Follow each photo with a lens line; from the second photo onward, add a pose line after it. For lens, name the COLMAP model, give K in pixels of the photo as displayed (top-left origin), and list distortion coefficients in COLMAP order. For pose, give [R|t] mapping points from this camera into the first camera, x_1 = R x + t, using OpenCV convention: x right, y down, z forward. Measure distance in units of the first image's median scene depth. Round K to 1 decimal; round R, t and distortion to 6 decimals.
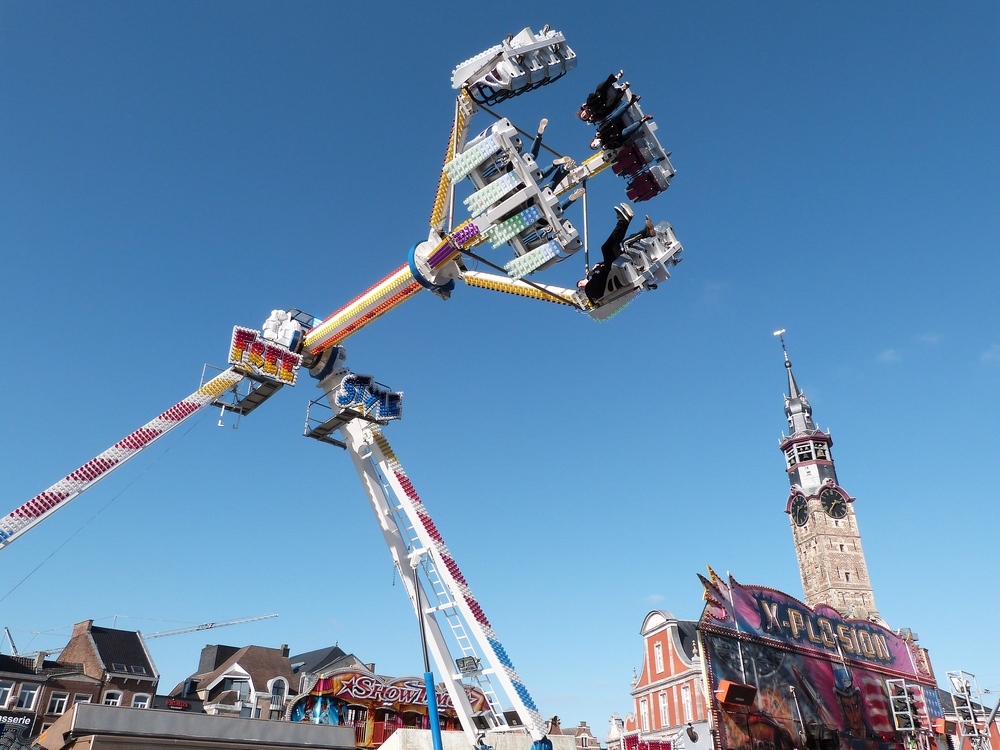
lens RADIAL K [[751.1, 0, 500.0], [0, 751.1, 375.0], [0, 0, 1]] dist [-0.034069, 0.026788]
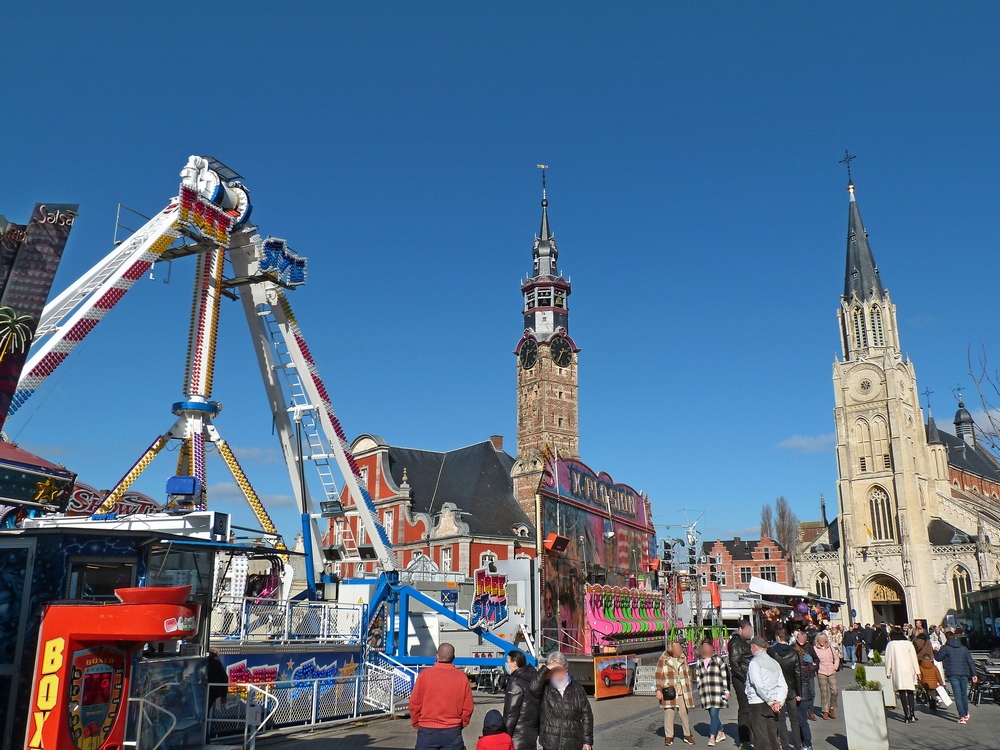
lens RADIAL K [[888.2, 0, 500.0], [0, 888.2, 375.0], [0, 0, 1]] dist [-0.022002, 0.006685]
pose [[0.914755, 0.106394, 0.389747, -0.155220], [-0.201848, 0.956027, 0.212769, -0.061112], [-0.349971, -0.273301, 0.896006, -0.102355]]
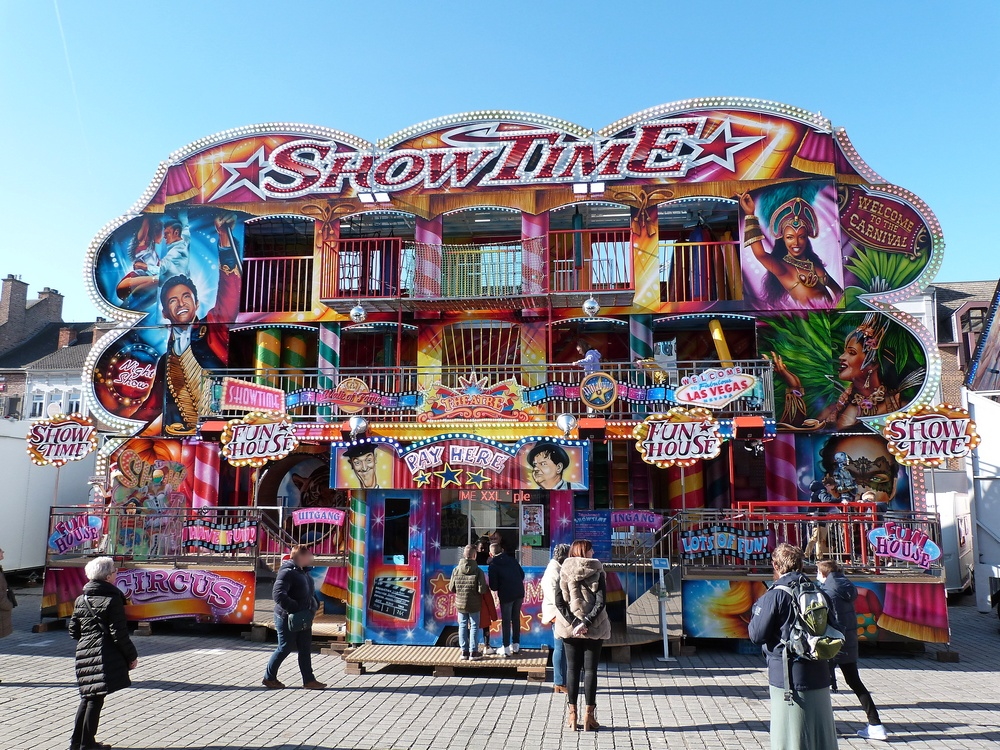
lens RADIAL K [[751.1, 0, 500.0], [0, 751.1, 375.0], [0, 0, 1]] dist [-0.034069, 0.026788]
pose [[0.635484, -0.129539, -0.761170, 0.127145], [0.391558, 0.903724, 0.173103, 0.492735], [0.665464, -0.408047, 0.625024, 0.830477]]
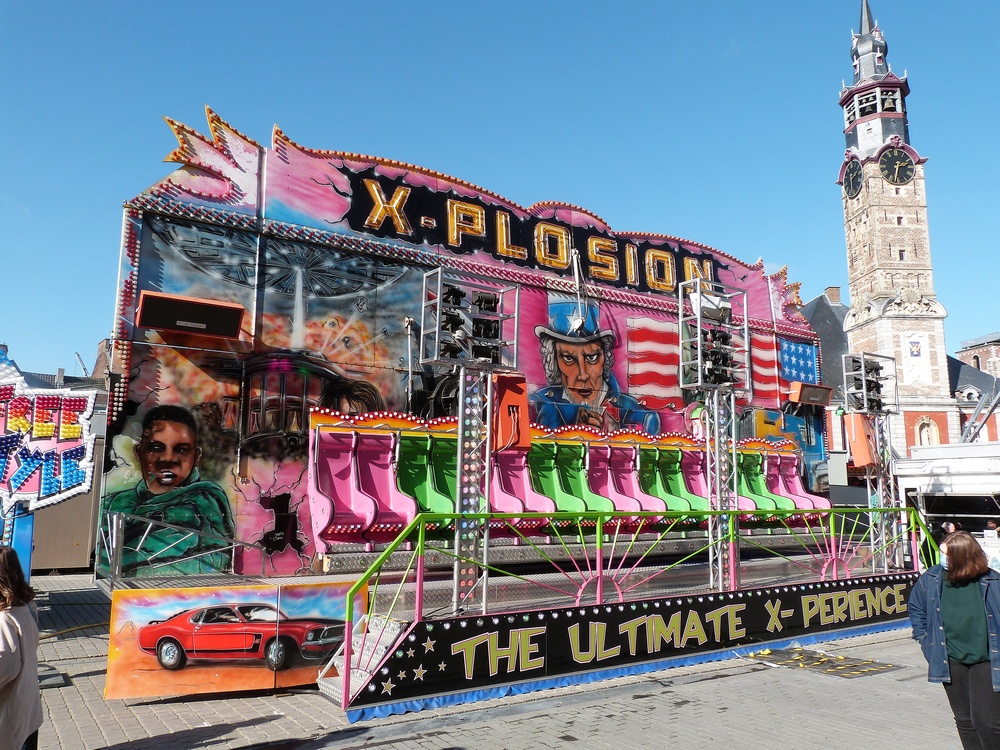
lens RADIAL K [[751.1, 0, 500.0], [0, 751.1, 375.0], [0, 0, 1]] dist [-0.034069, 0.026788]
pose [[0.985998, -0.025470, -0.164804, 0.242553], [0.081727, 0.935250, 0.344423, 0.112776], [0.145360, -0.353069, 0.924236, 0.191786]]
